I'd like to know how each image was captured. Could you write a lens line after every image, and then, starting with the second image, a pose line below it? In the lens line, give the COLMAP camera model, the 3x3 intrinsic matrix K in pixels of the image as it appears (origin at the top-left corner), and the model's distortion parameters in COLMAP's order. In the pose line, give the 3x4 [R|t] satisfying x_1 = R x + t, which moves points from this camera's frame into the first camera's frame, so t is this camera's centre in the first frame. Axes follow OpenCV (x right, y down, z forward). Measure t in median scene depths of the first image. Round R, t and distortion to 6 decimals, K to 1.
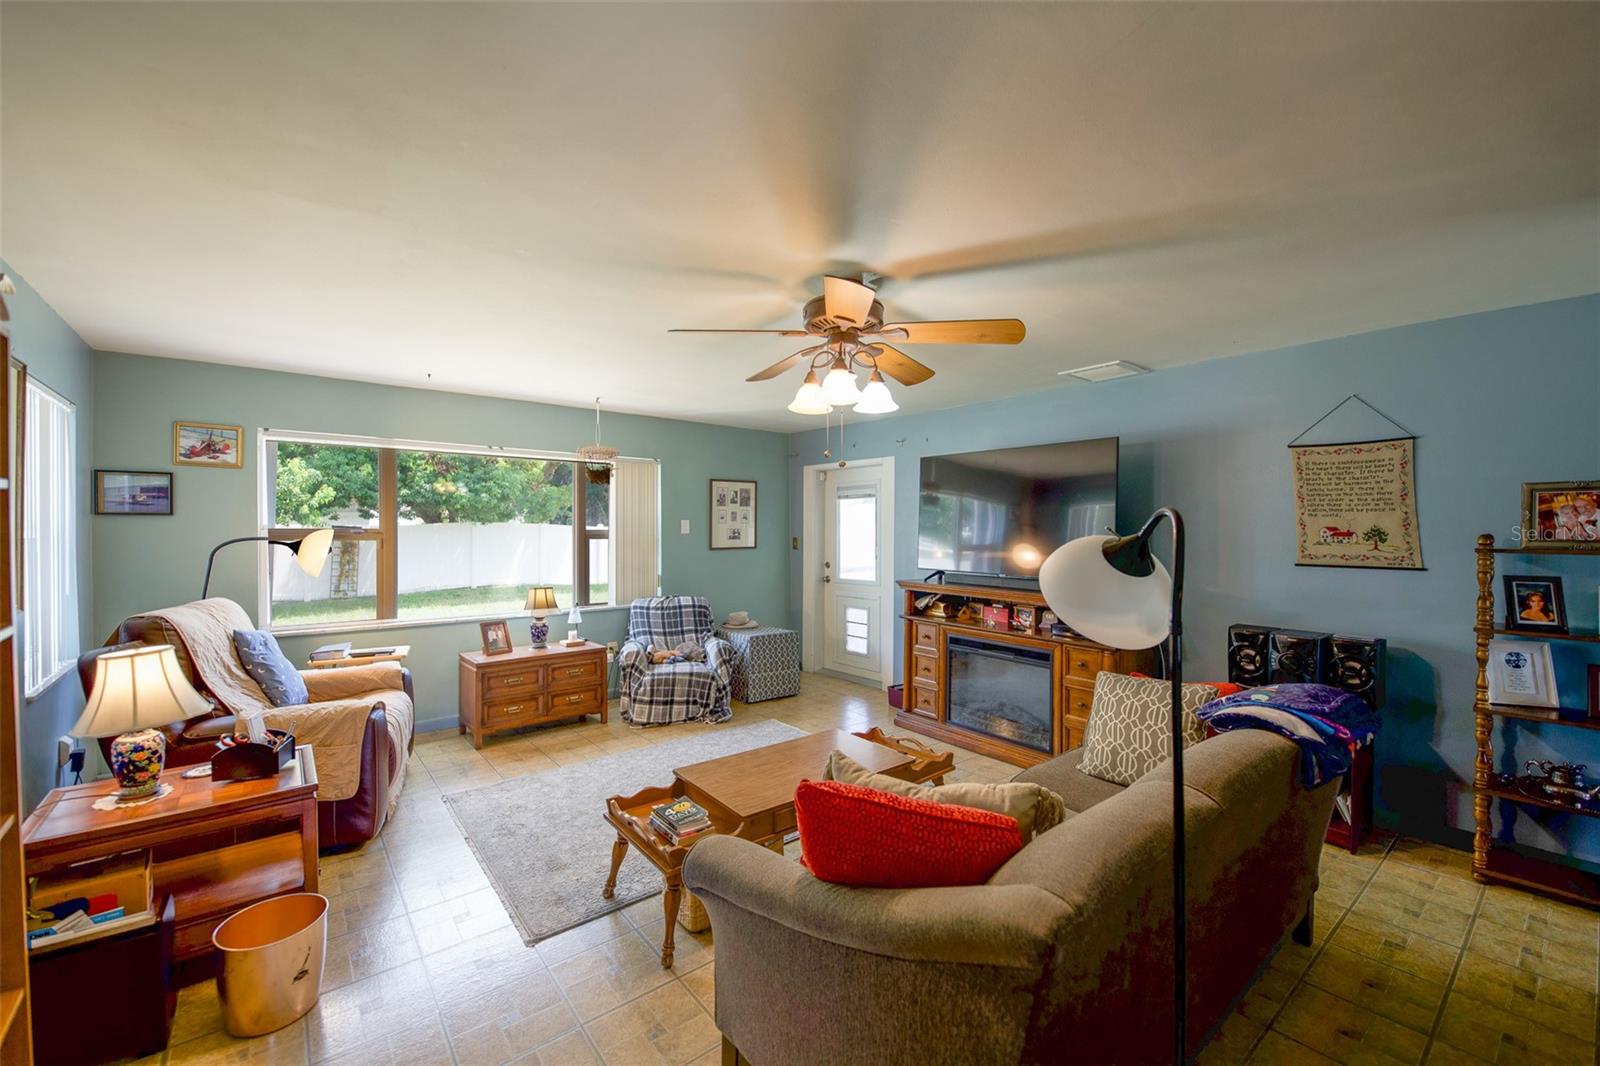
lens RADIAL K [[647.9, 0, 804.4], [0, 647.9, 529.4], [0, 0, 1]] dist [0.021359, -0.009819]
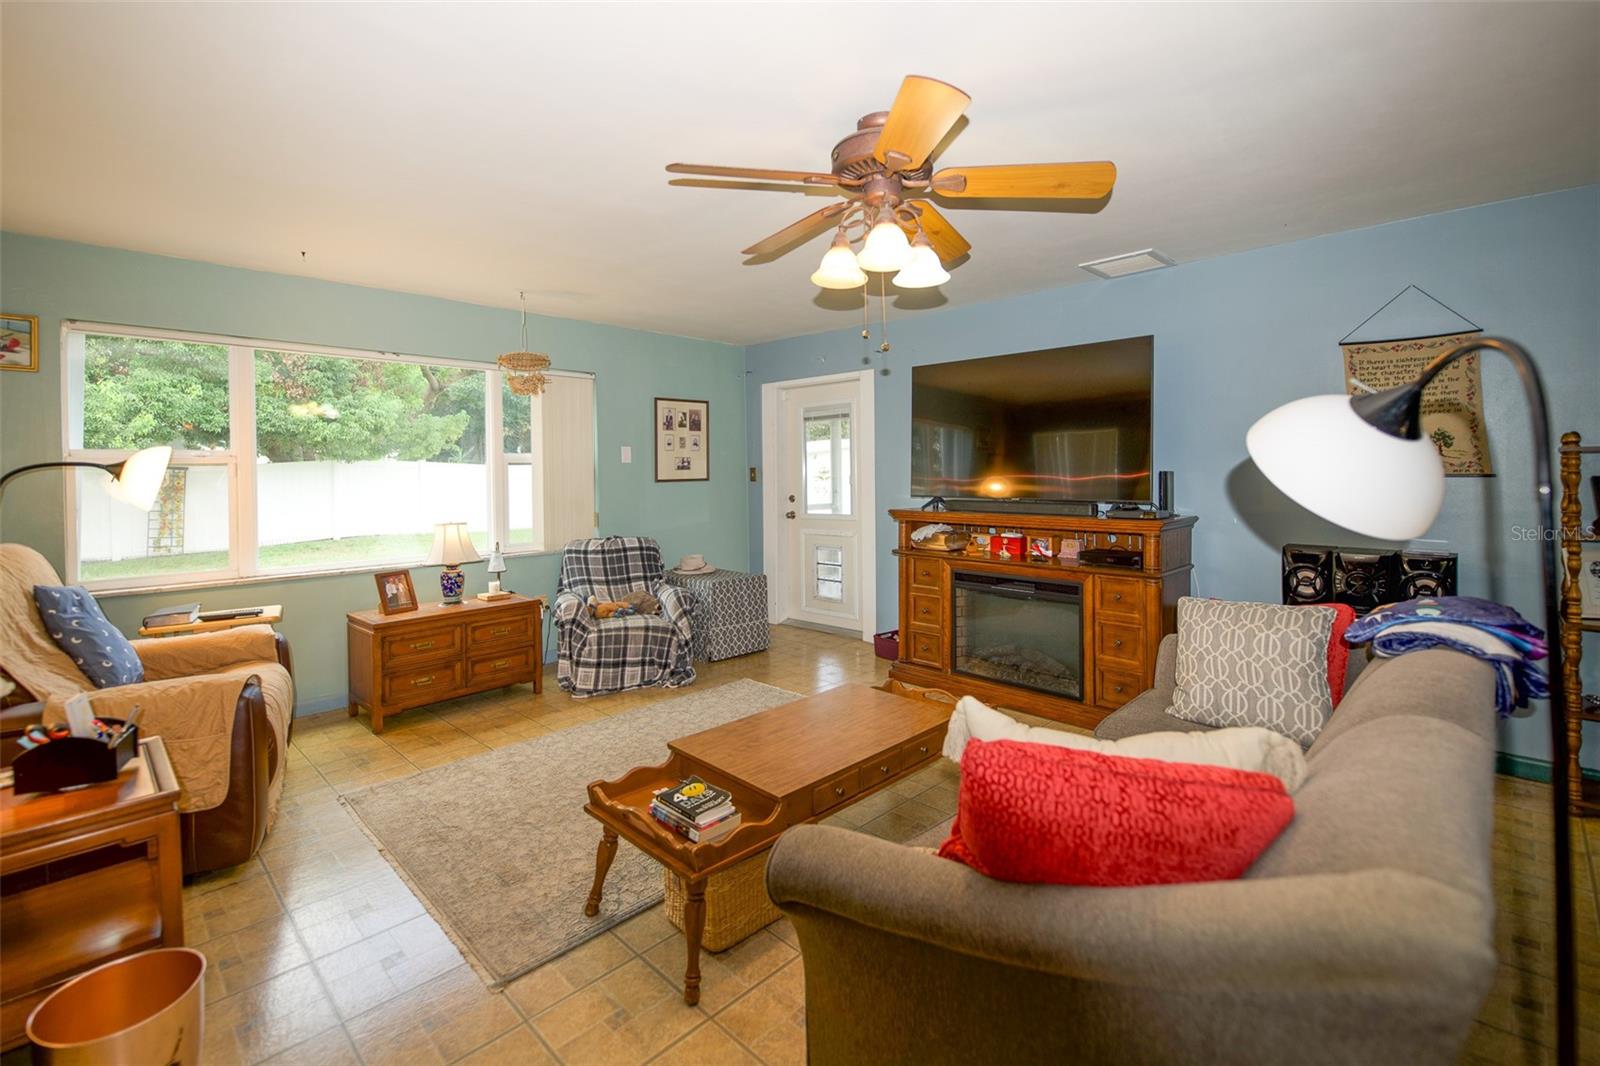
lens RADIAL K [[717.0, 0, 804.8], [0, 717.0, 471.1], [0, 0, 1]] dist [0.015792, -0.006834]
pose [[0.993361, -0.014422, 0.114130, -0.105769], [0.014675, 0.999891, -0.001379, 0.038041], [-0.114097, 0.003045, 0.993465, 0.099896]]
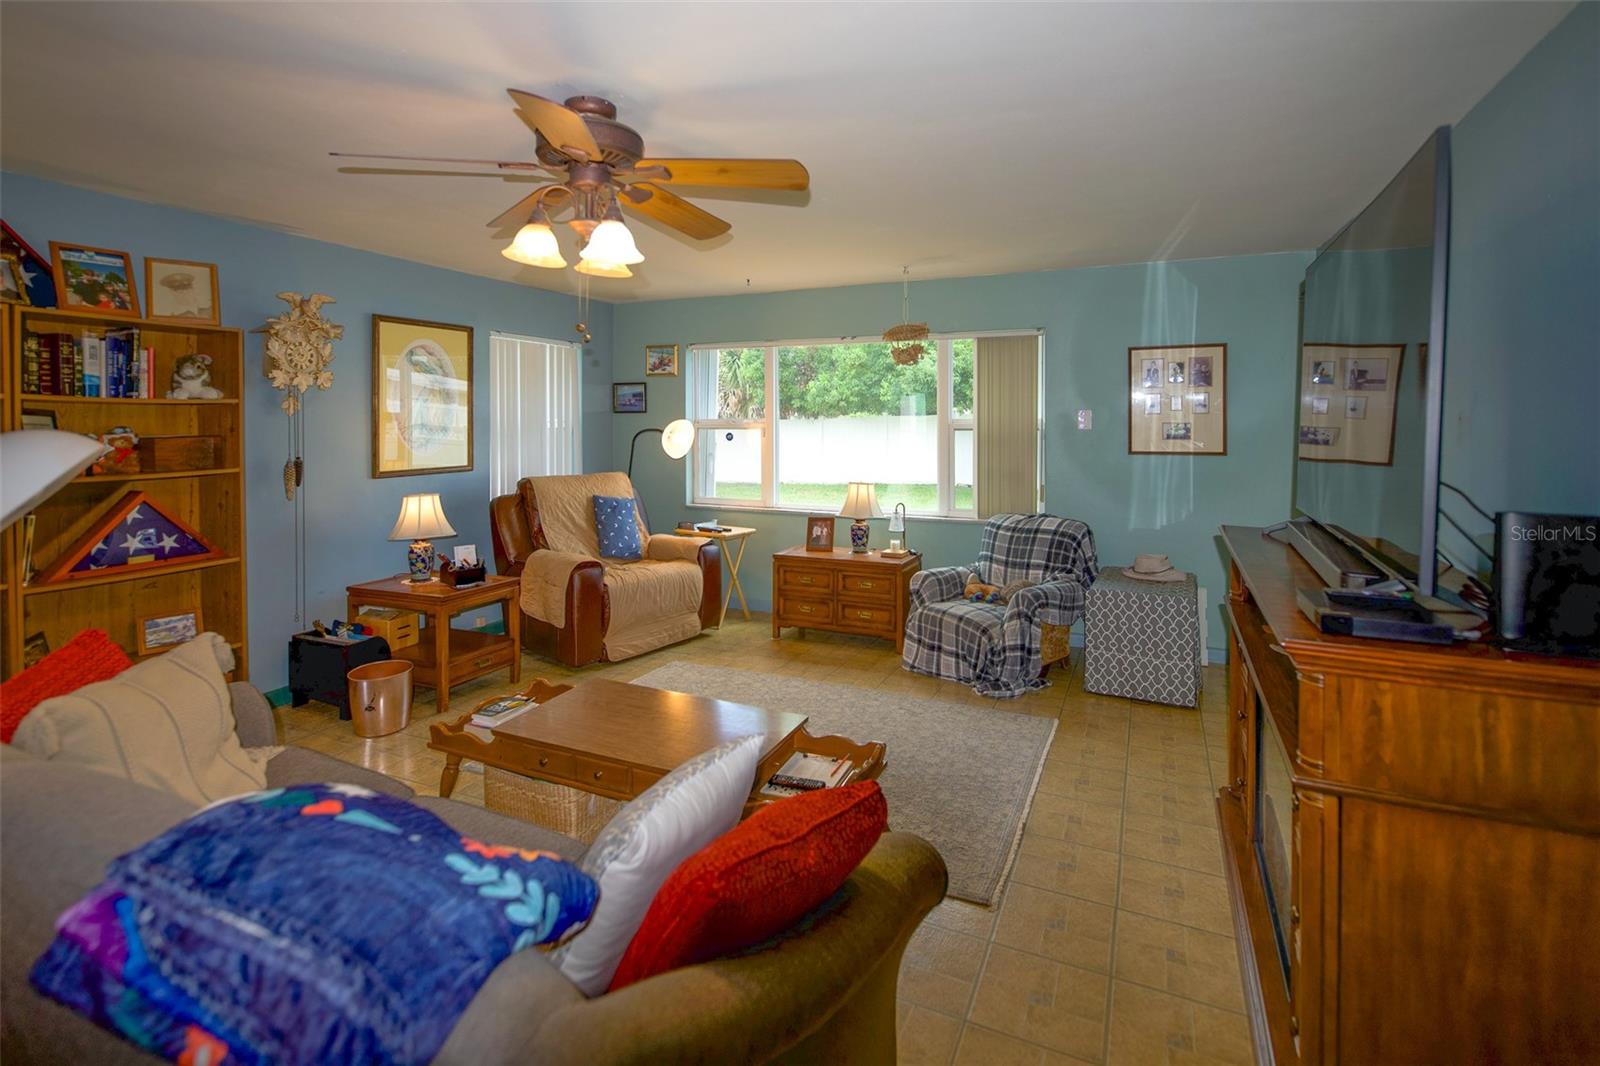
lens RADIAL K [[776.3, 0, 793.3], [0, 776.3, 425.0], [0, 0, 1]] dist [-0.002887, -0.000162]
pose [[0.437576, 0.002373, -0.899178, 0.741894], [-0.001417, 0.999997, 0.001950, 0.001346], [0.899180, 0.000421, 0.437578, 0.611242]]
